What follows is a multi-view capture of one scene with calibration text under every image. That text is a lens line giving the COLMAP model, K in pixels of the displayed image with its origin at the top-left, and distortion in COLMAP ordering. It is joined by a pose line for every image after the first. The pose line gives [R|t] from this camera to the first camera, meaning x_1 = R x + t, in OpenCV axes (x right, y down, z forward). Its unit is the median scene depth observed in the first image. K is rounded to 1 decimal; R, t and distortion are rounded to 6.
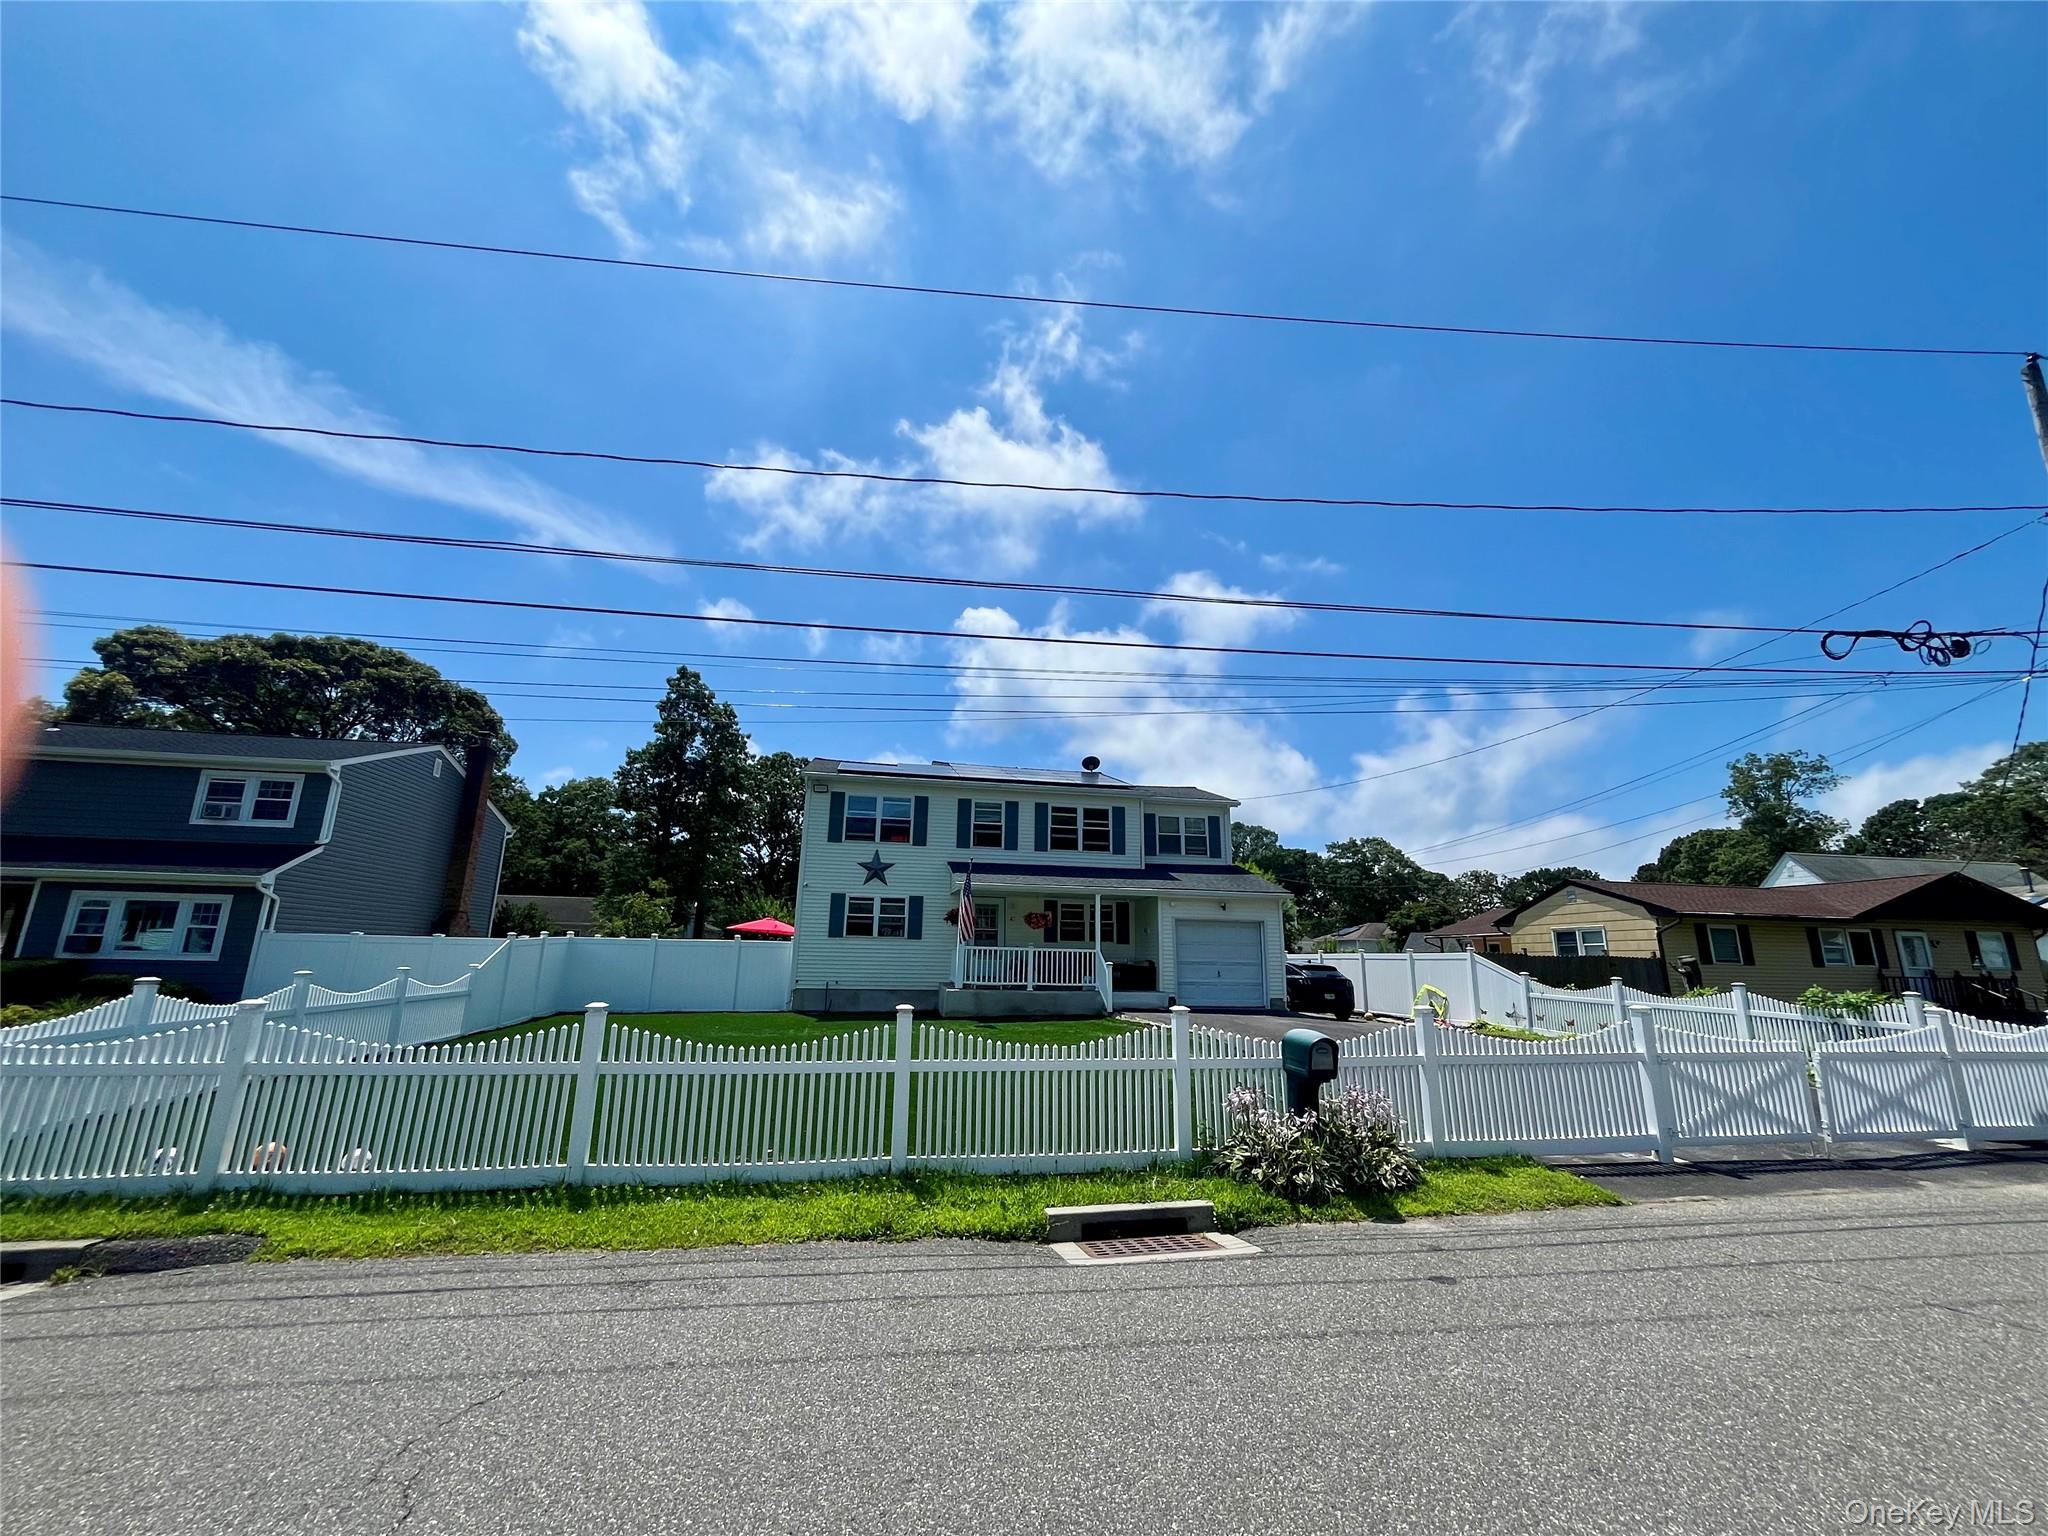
lens RADIAL K [[828.1, 0, 1029.0], [0, 828.1, 763.4], [0, 0, 1]] dist [-0.001293, 0.000222]
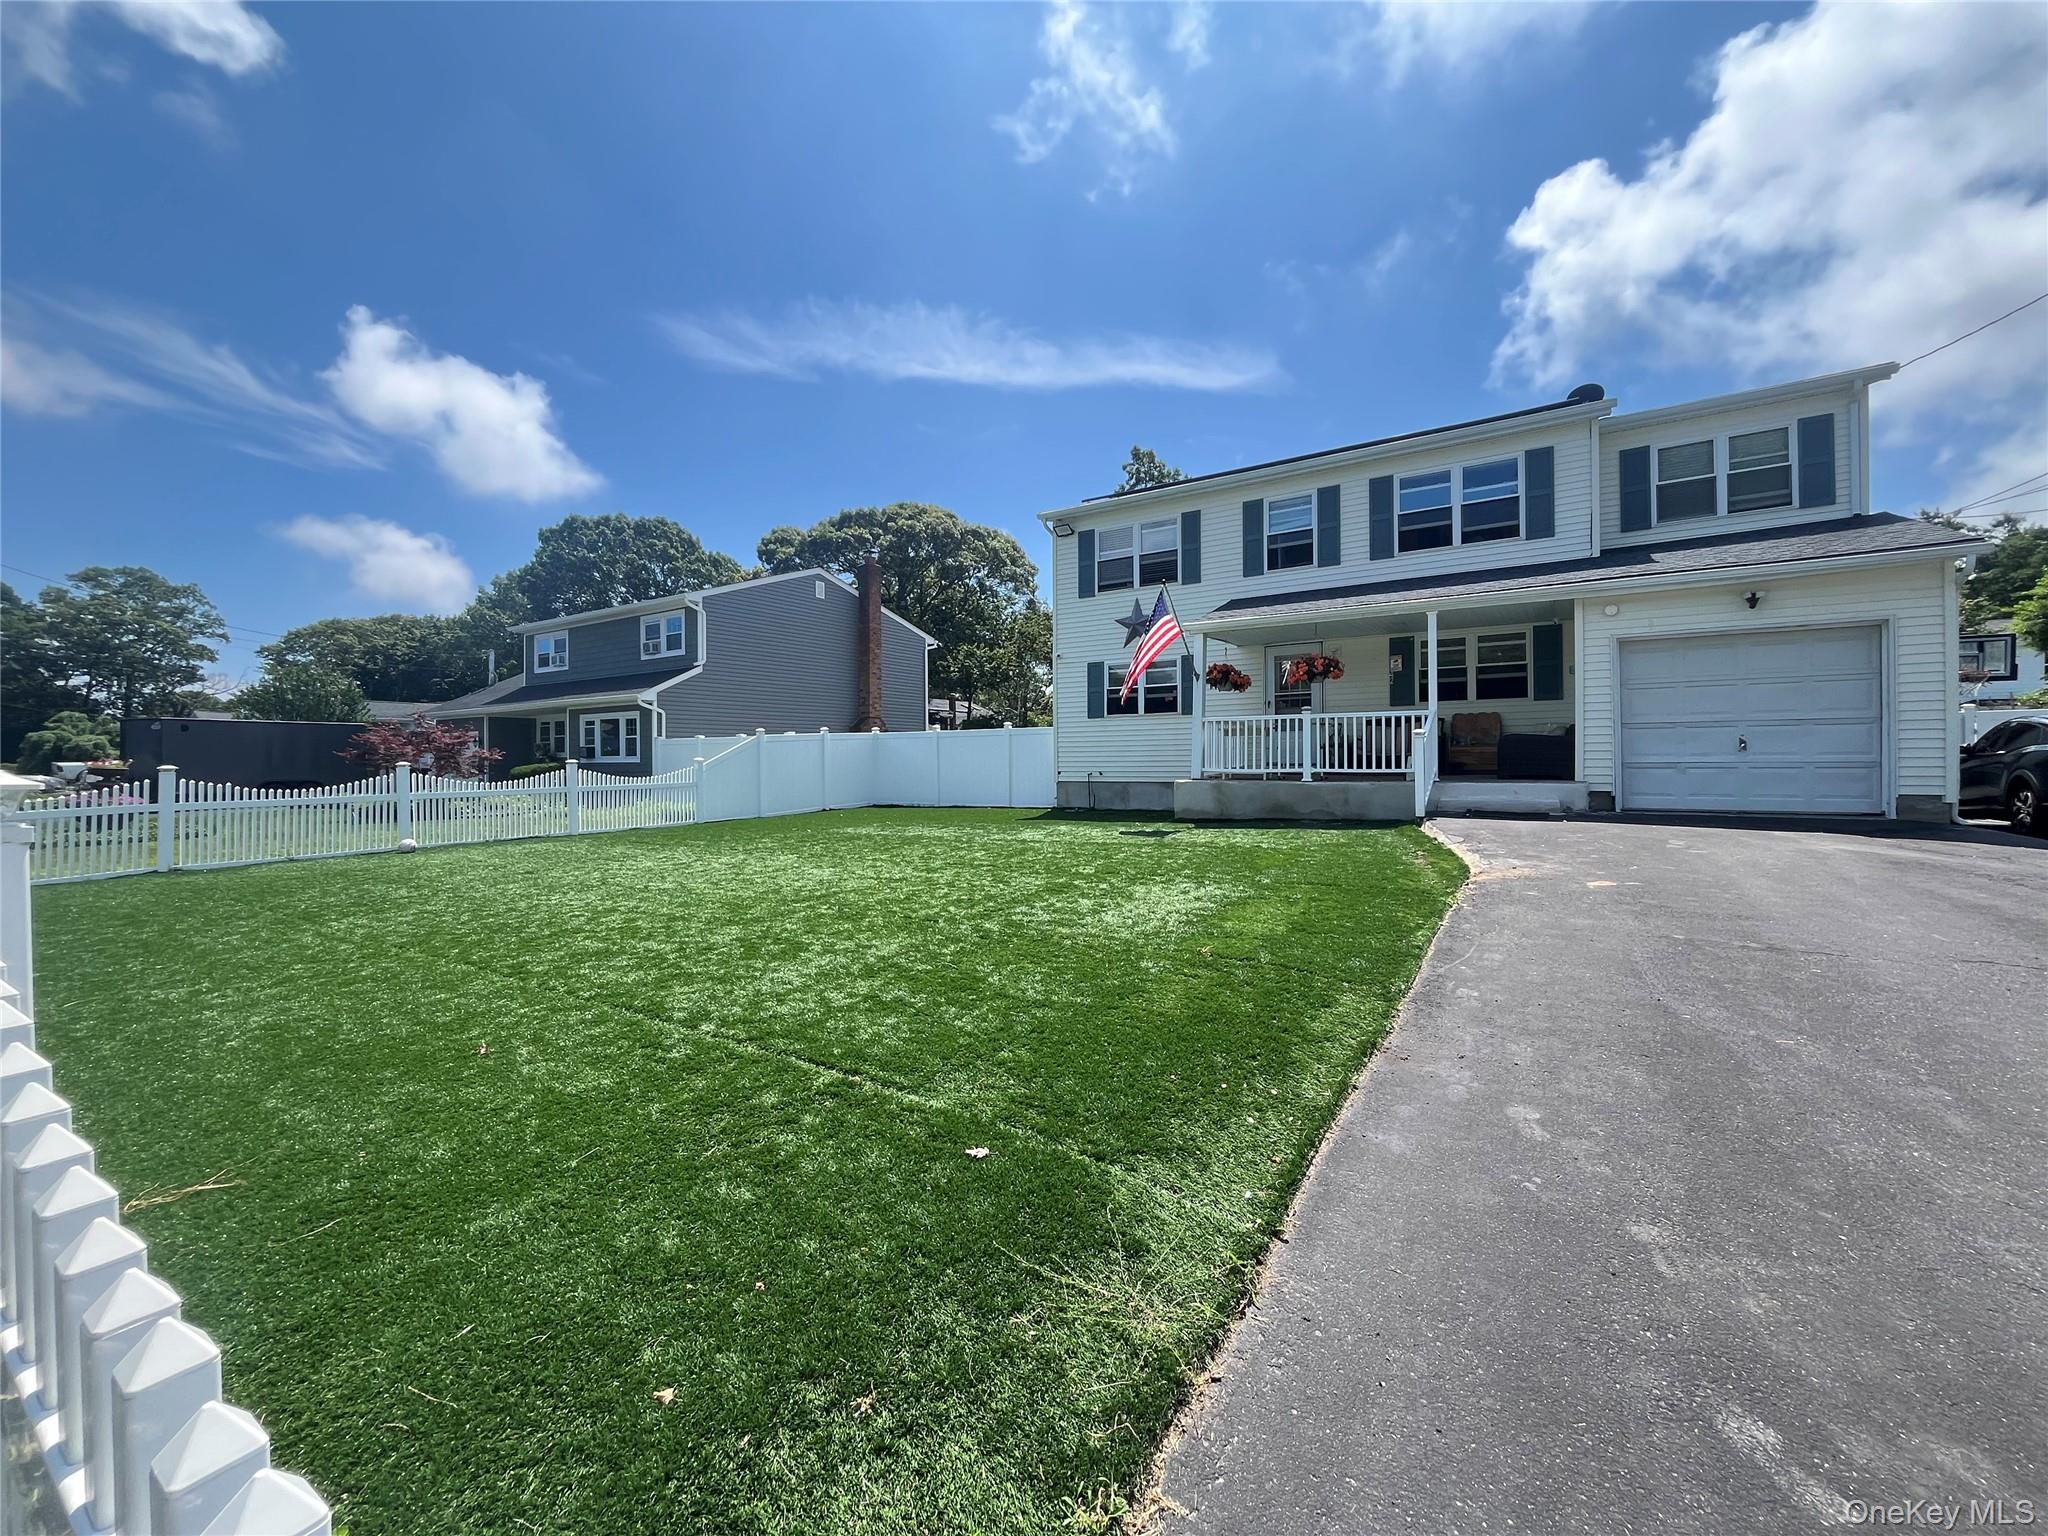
lens RADIAL K [[828.1, 0, 1026.4], [0, 828.1, 760.6], [0, 0, 1]] dist [-0.001293, 0.000222]
pose [[0.716123, -0.024519, -0.697543, 0.270815], [0.183193, 0.970949, 0.153944, 0.118806], [0.673504, -0.238028, 0.699811, 0.404618]]
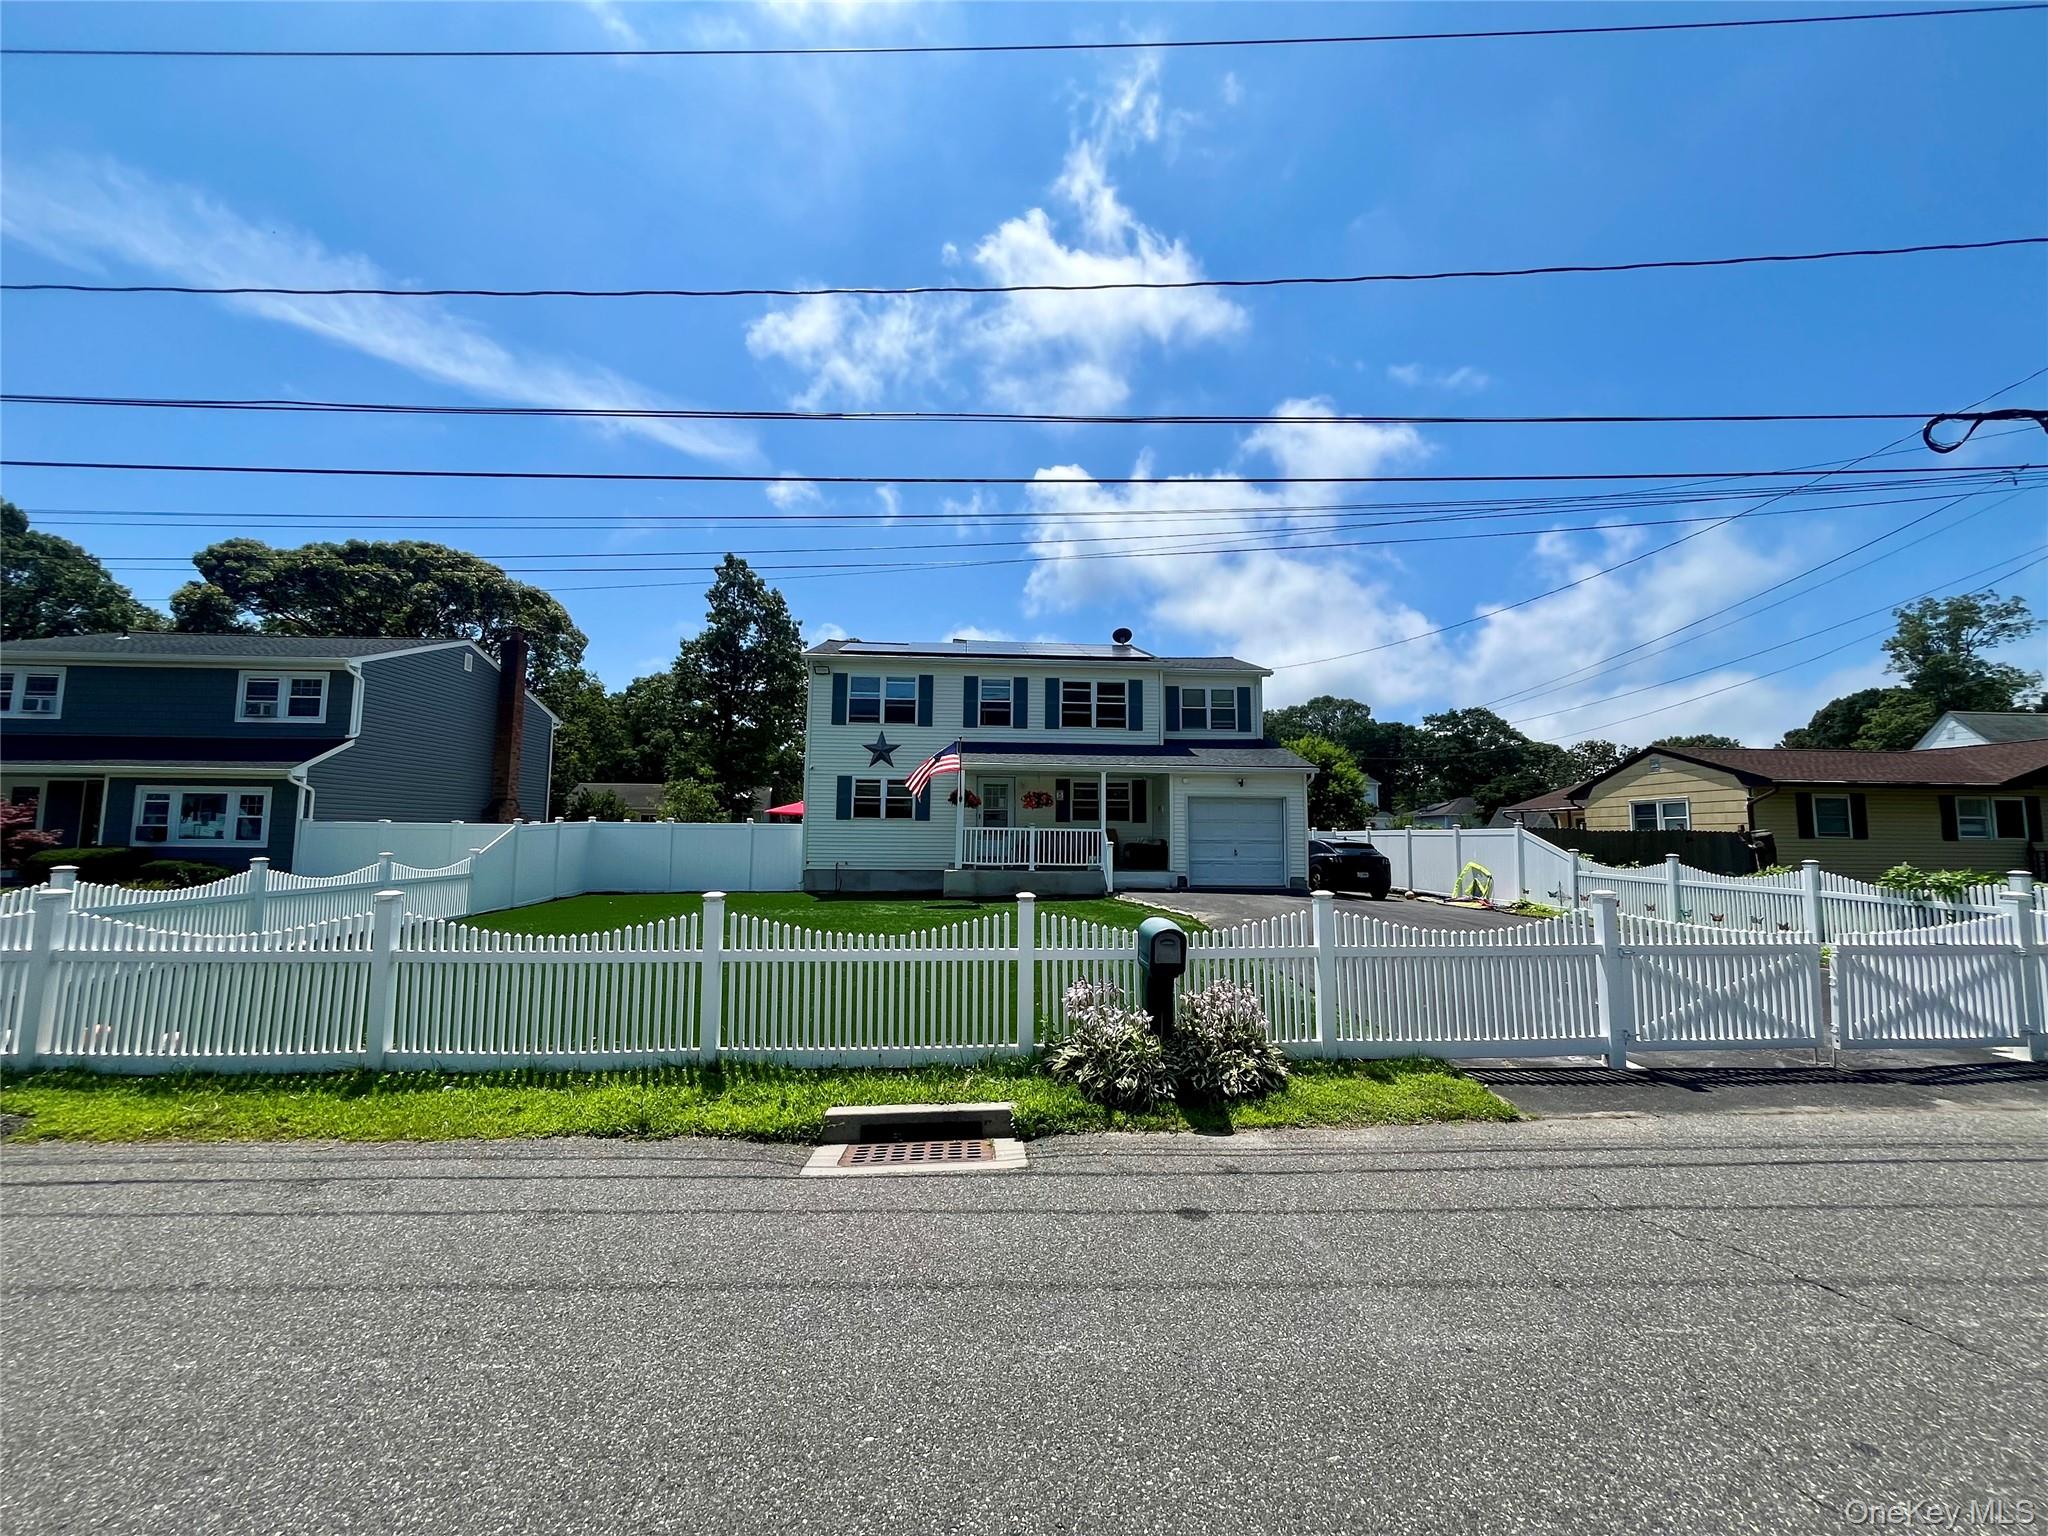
lens RADIAL K [[828.1, 0, 1027.0], [0, 828.1, 761.0], [0, 0, 1]] dist [-0.001293, 0.000222]
pose [[0.992784, -0.019419, -0.118332, 0.108238], [0.035698, 0.989921, 0.137046, 0.011321], [0.114478, -0.140281, 0.983471, 0.052929]]
